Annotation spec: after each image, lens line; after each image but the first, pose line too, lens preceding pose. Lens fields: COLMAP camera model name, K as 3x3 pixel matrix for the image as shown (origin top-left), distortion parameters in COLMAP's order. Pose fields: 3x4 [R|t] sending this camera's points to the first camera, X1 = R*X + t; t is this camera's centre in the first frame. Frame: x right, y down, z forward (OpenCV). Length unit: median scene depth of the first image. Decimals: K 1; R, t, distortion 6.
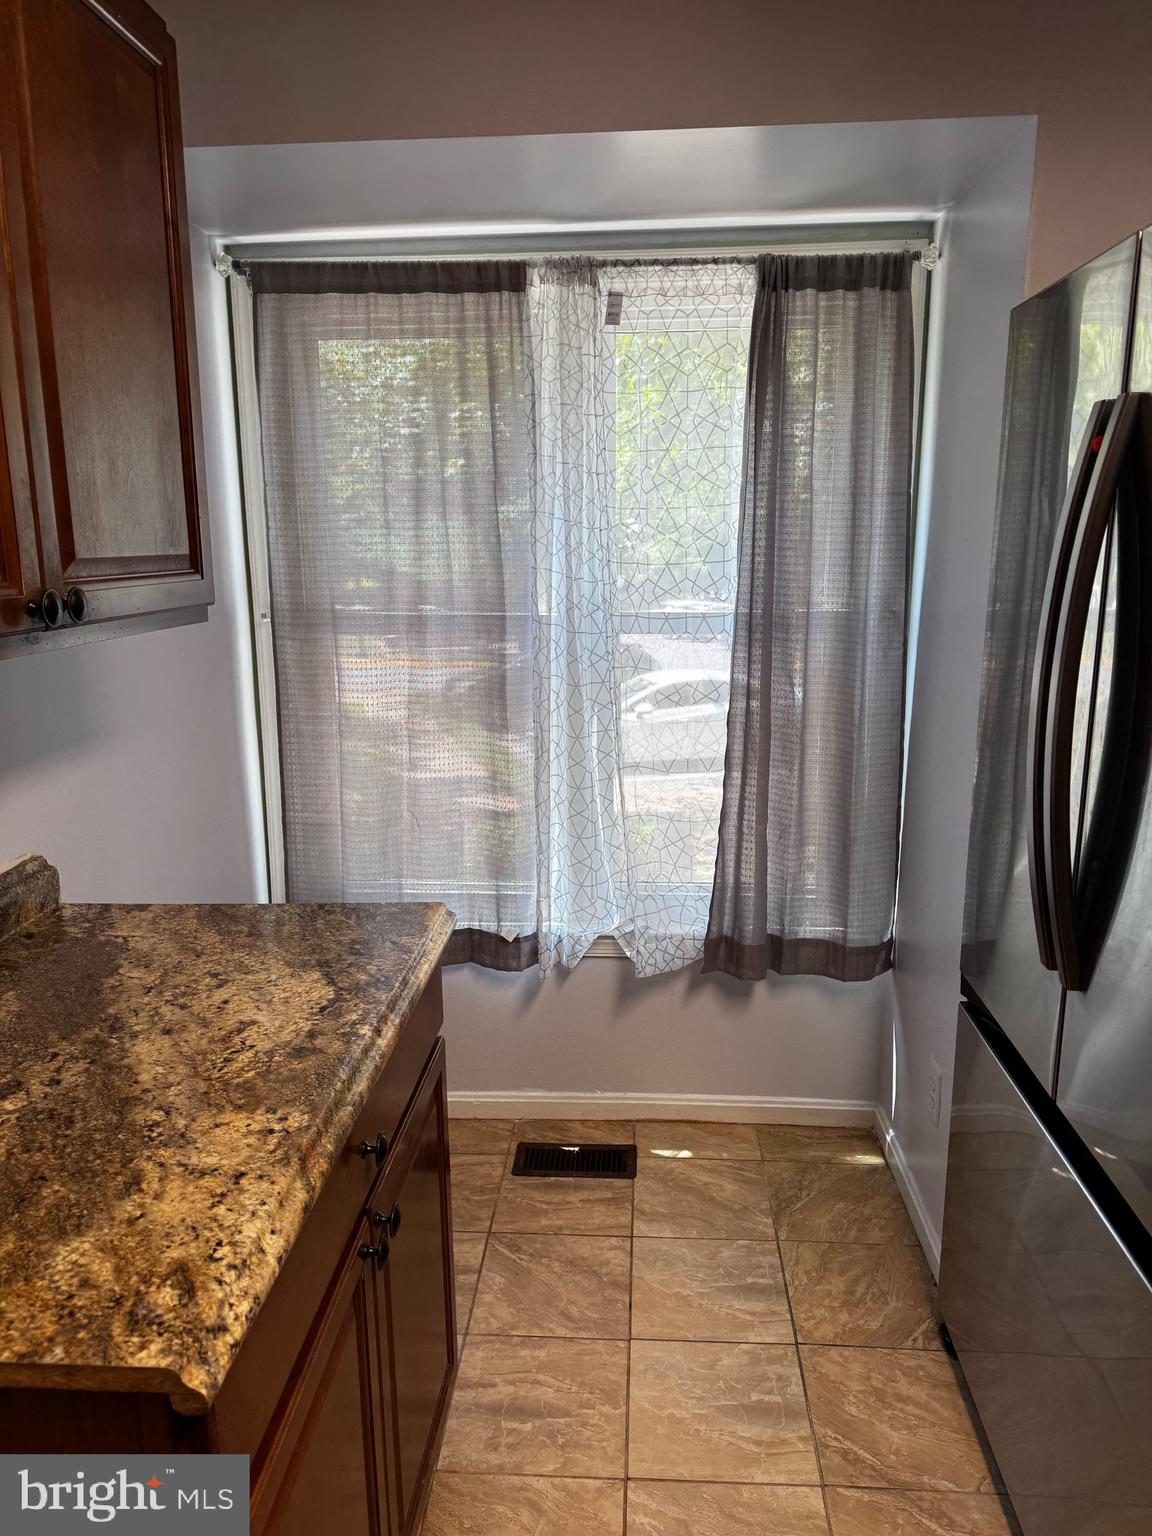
lens RADIAL K [[1071.5, 0, 579.8], [0, 1071.5, 780.3], [0, 0, 1]] dist [0.097193, -0.145155]
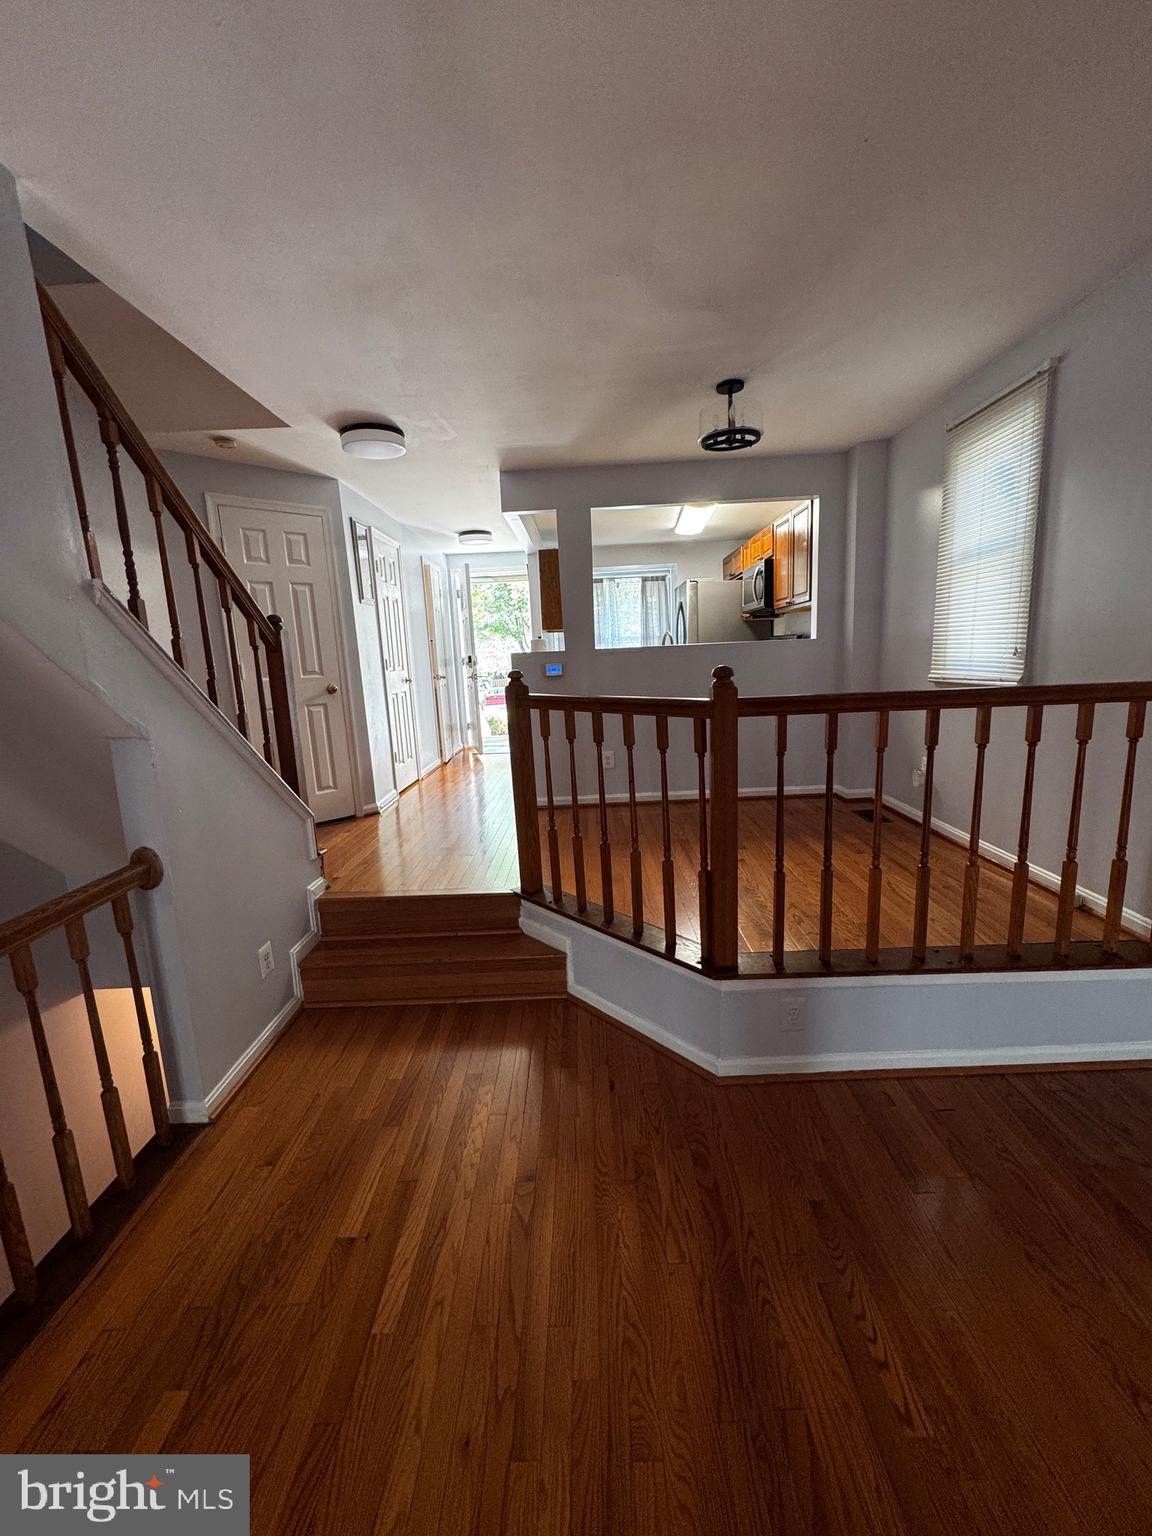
lens RADIAL K [[613.5, 0, 576.8], [0, 613.5, 766.6], [0, 0, 1]] dist [-0.001457, -0.000064]
pose [[0.997776, -0.047635, 0.046617, -0.402613], [0.049213, 0.998233, -0.033290, 0.674947], [-0.044948, 0.035511, 0.998358, -2.362290]]
